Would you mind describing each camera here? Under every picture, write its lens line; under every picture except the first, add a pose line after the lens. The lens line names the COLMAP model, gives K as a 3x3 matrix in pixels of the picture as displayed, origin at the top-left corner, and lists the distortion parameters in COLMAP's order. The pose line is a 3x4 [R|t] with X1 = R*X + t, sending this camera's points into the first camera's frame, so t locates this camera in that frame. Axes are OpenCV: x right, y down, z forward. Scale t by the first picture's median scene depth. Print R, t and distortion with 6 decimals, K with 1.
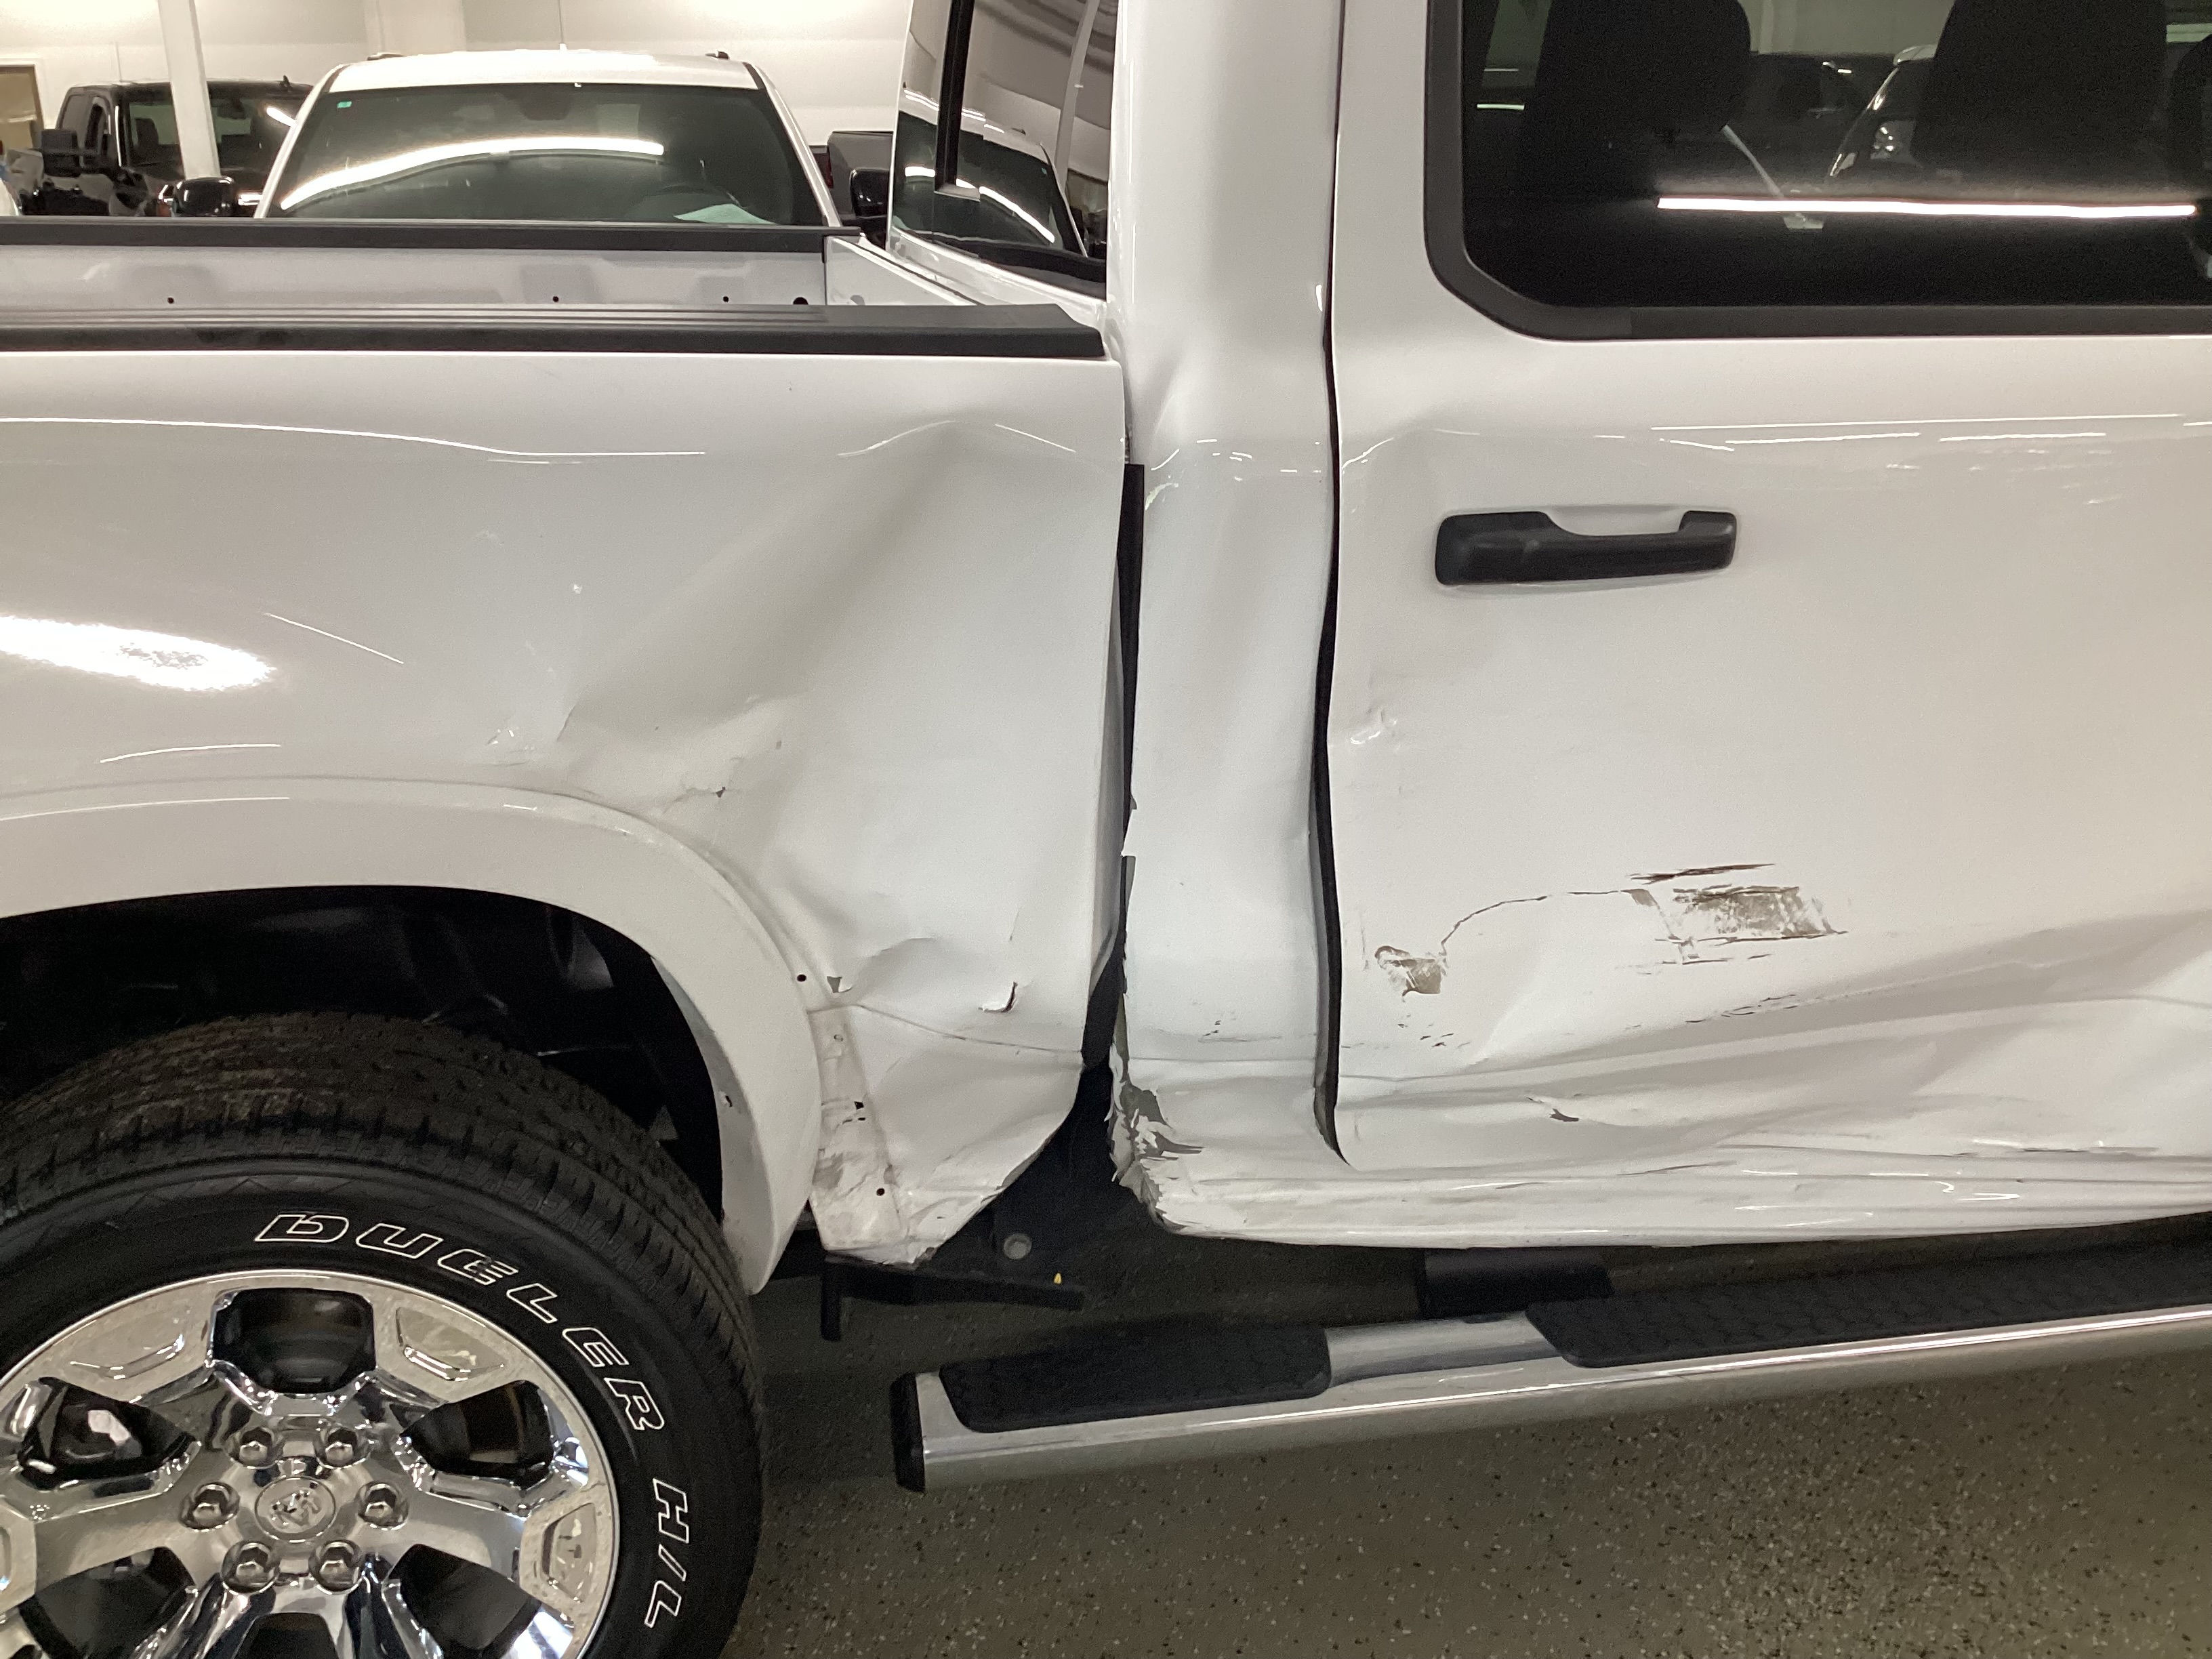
lens RADIAL K [[2034.4, 0, 1106.0], [0, 2034.4, 829.5], [0, 0, 1]] dist [0.060319, -0.003014]
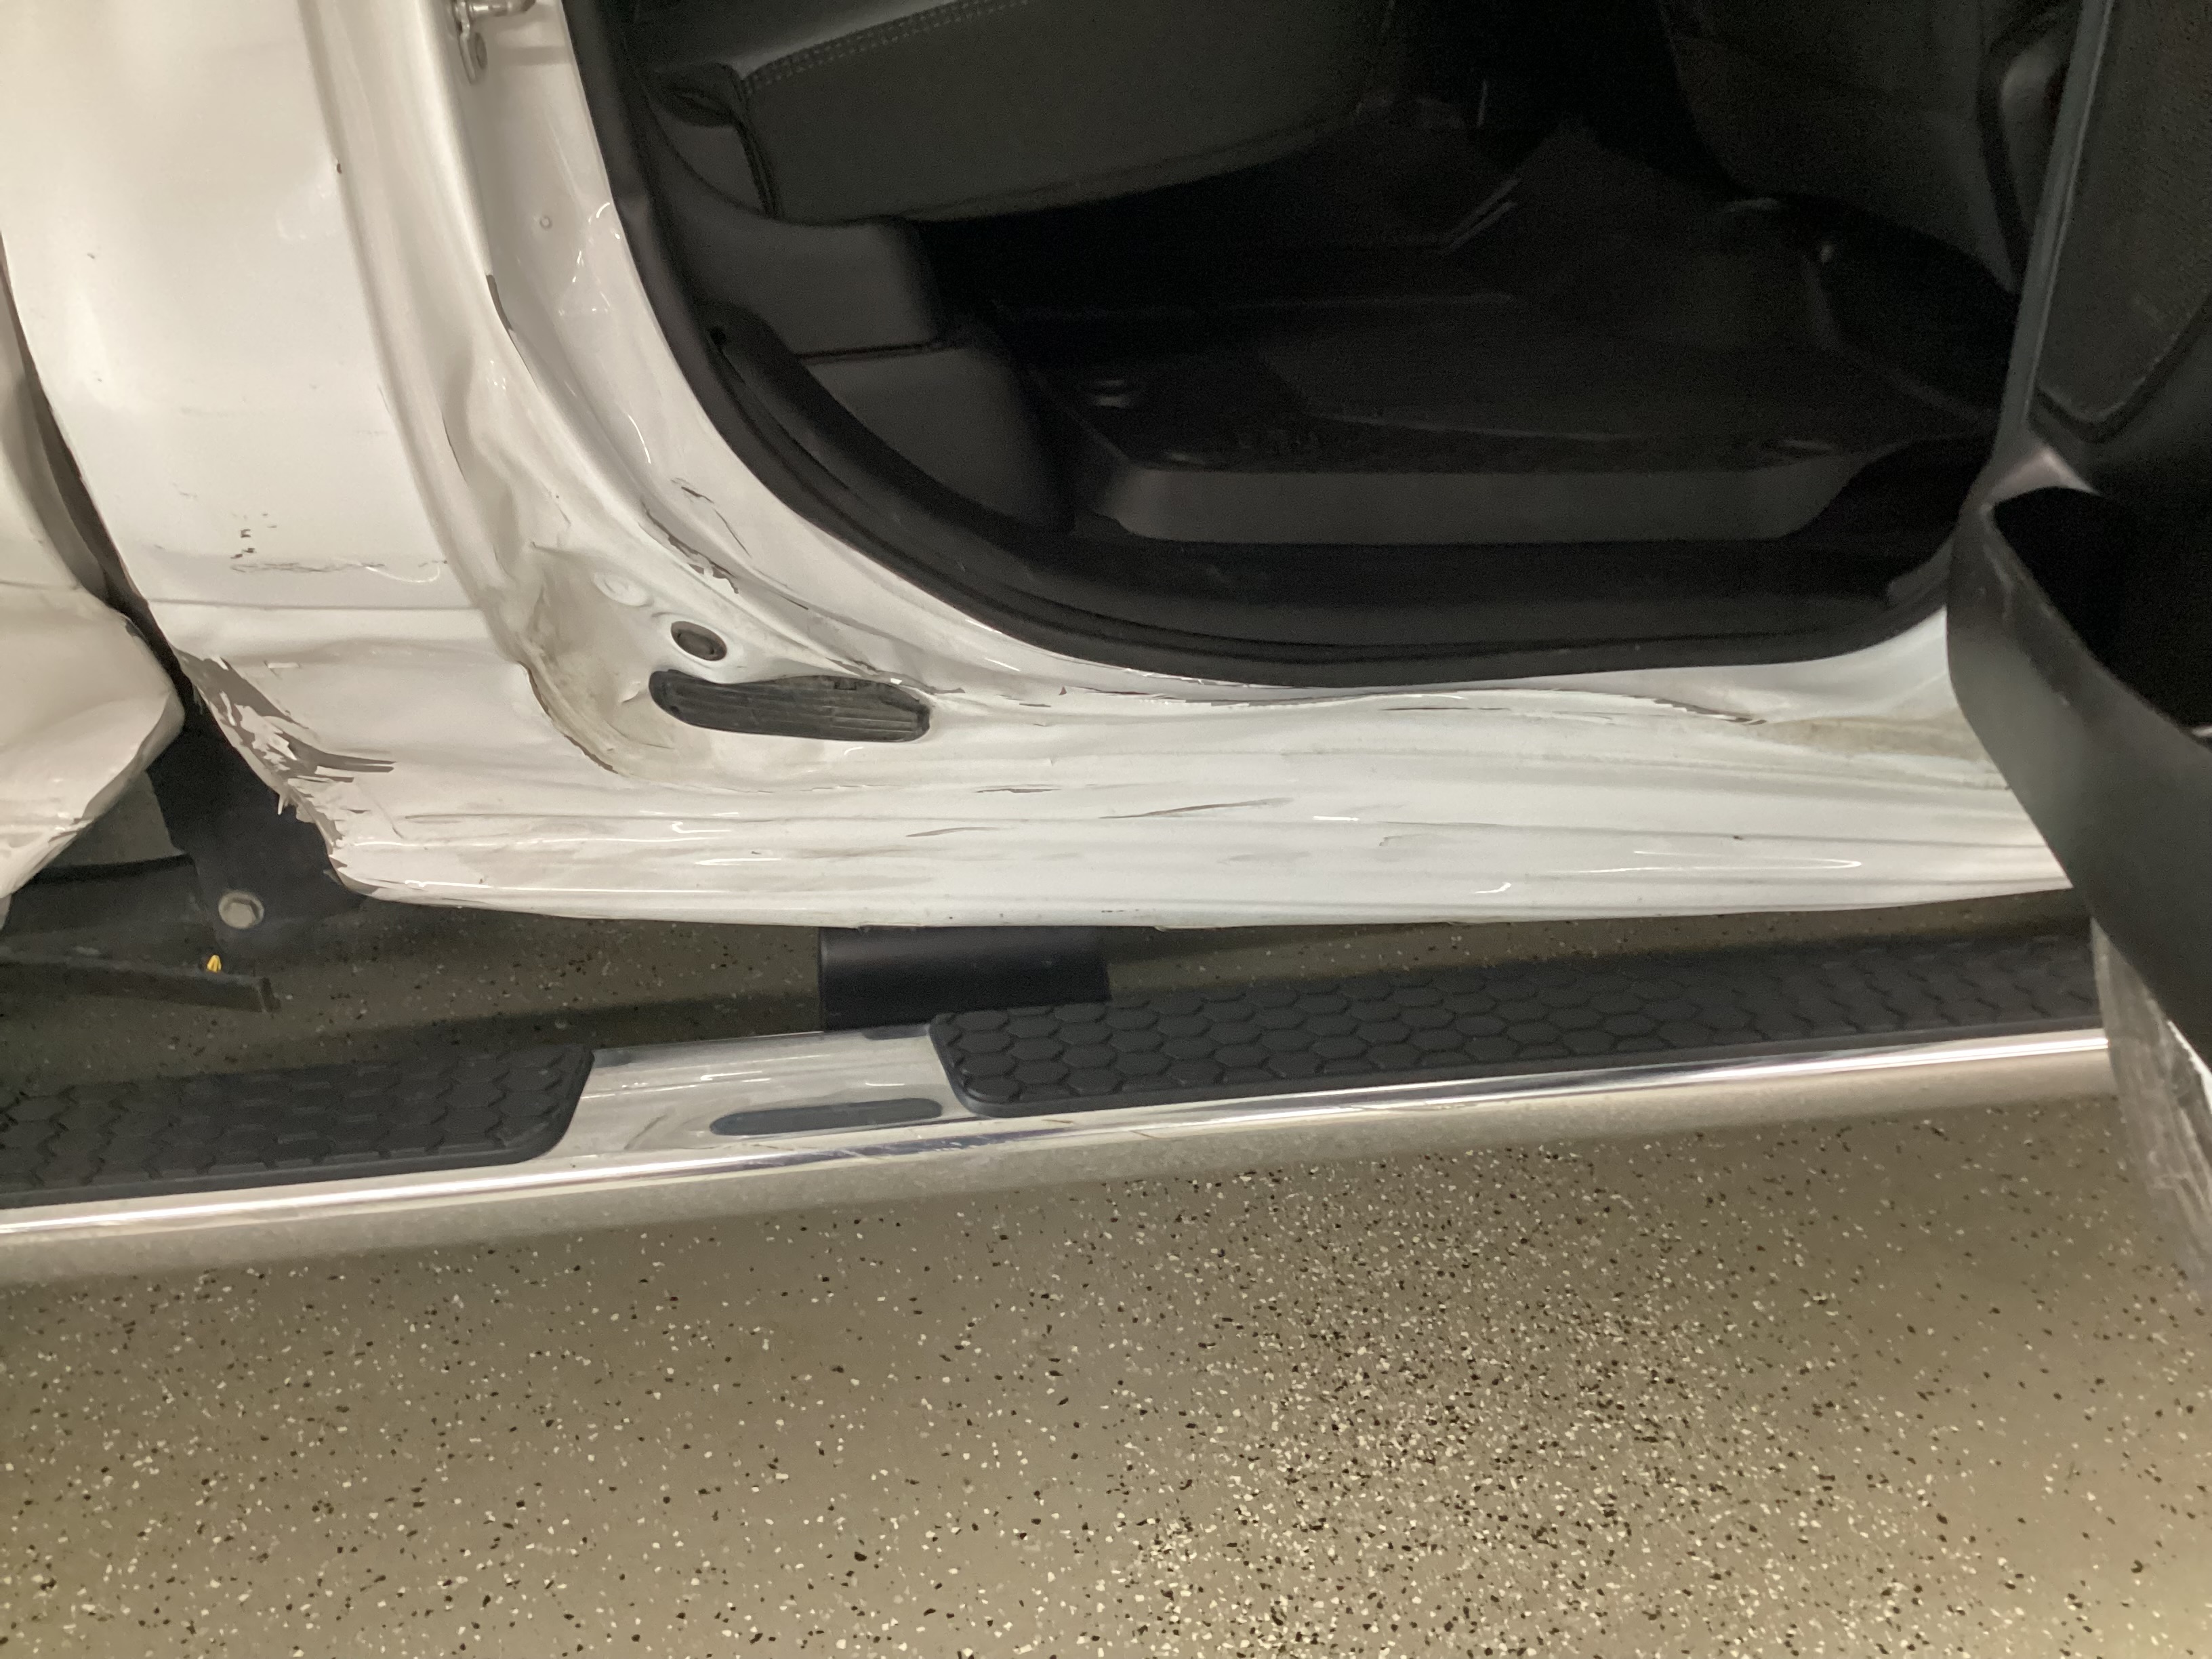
lens RADIAL K [[1878.5, 0, 1075.1], [0, 1878.5, 826.8], [0, 0, 1]] dist [0.175631, -0.287650]
pose [[0.998750, 0.019137, -0.046182, 0.264709], [-0.011064, 0.985533, 0.169120, 0.071578], [0.048751, -0.168397, 0.984513, 0.417222]]
